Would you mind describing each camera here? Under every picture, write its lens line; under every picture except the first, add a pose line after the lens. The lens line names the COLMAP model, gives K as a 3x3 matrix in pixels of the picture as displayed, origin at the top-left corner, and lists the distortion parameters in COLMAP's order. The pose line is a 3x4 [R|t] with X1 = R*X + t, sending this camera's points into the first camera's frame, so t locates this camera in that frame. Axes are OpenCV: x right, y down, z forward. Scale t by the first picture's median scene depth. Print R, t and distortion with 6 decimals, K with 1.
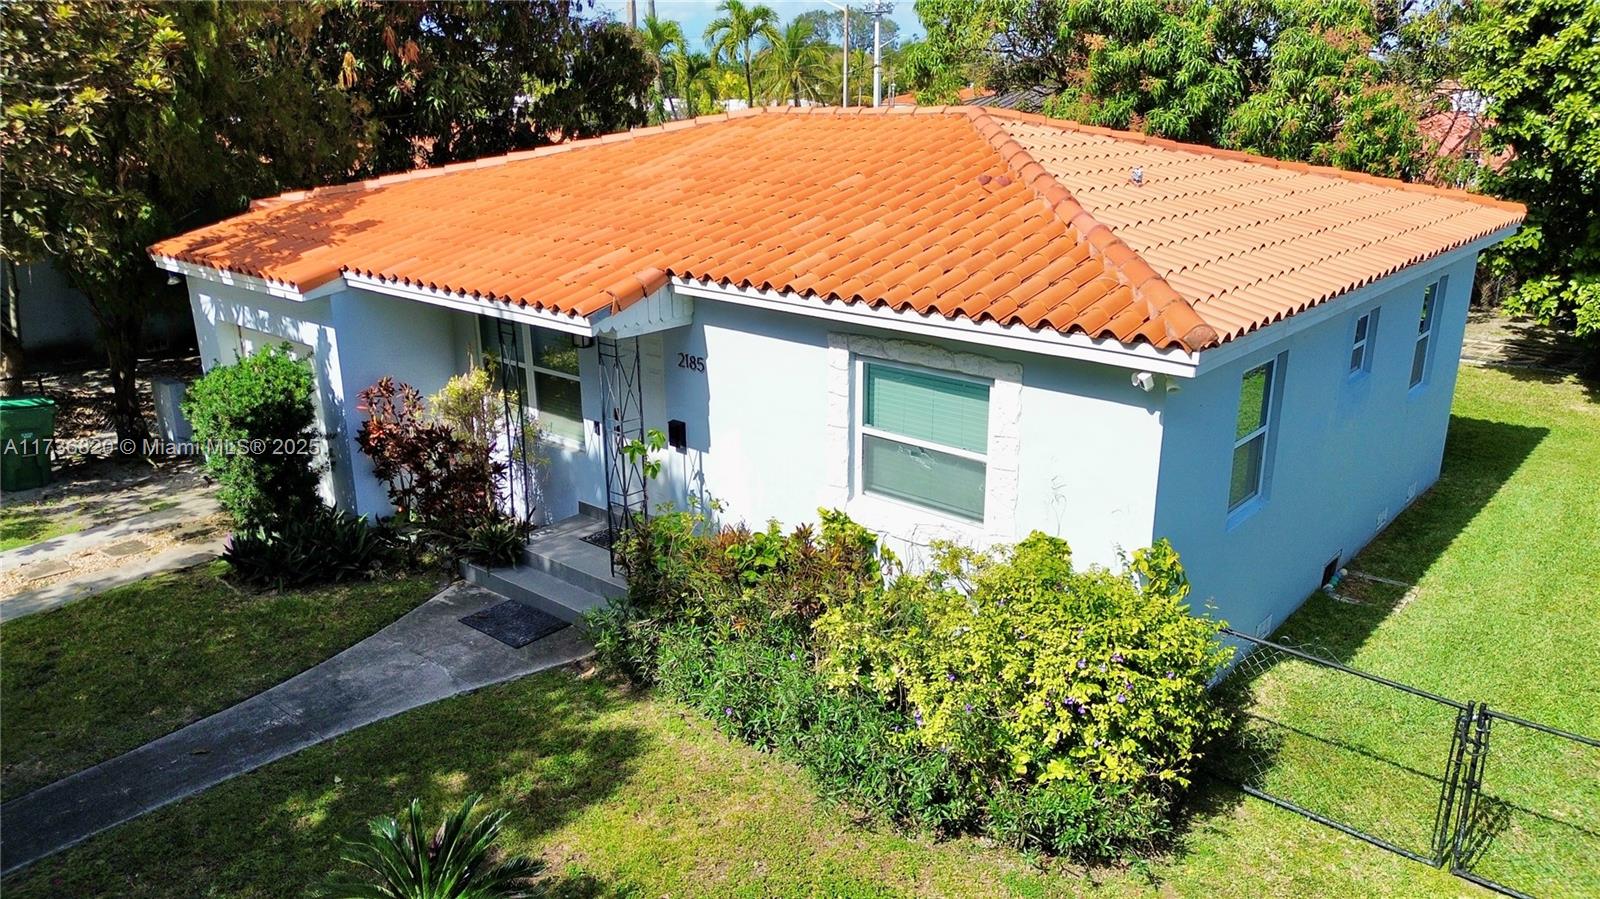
lens RADIAL K [[1108.9, 0, 800.0], [0, 1108.9, 449.5], [0, 0, 1]] dist [0.010056, 0.001325]
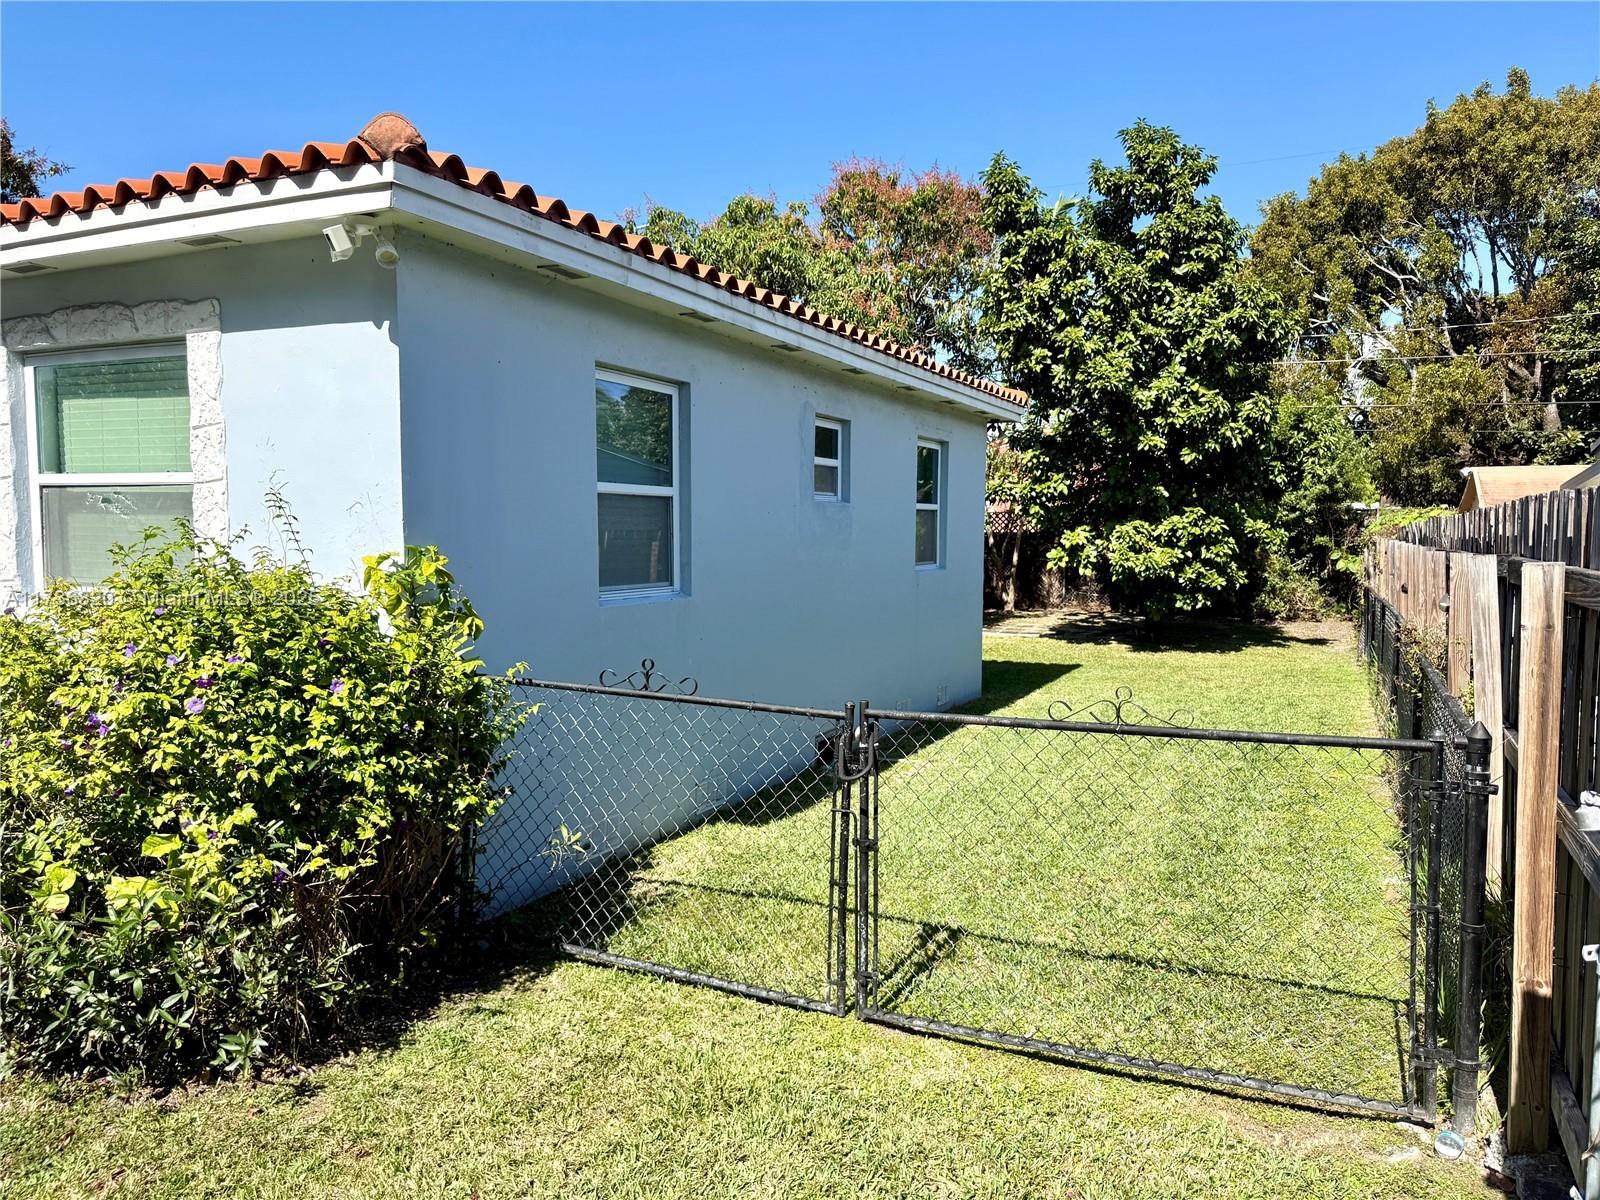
lens RADIAL K [[1111.2, 0, 800.0], [0, 1111.2, 600.0], [0, 0, 1]] dist [-0.005178, -0.004000]
pose [[0.960441, -0.006863, 0.278399, 0.357517], [0.072457, 0.971424, -0.226022, 0.269359], [-0.268892, 0.237253, 0.933492, 0.374670]]
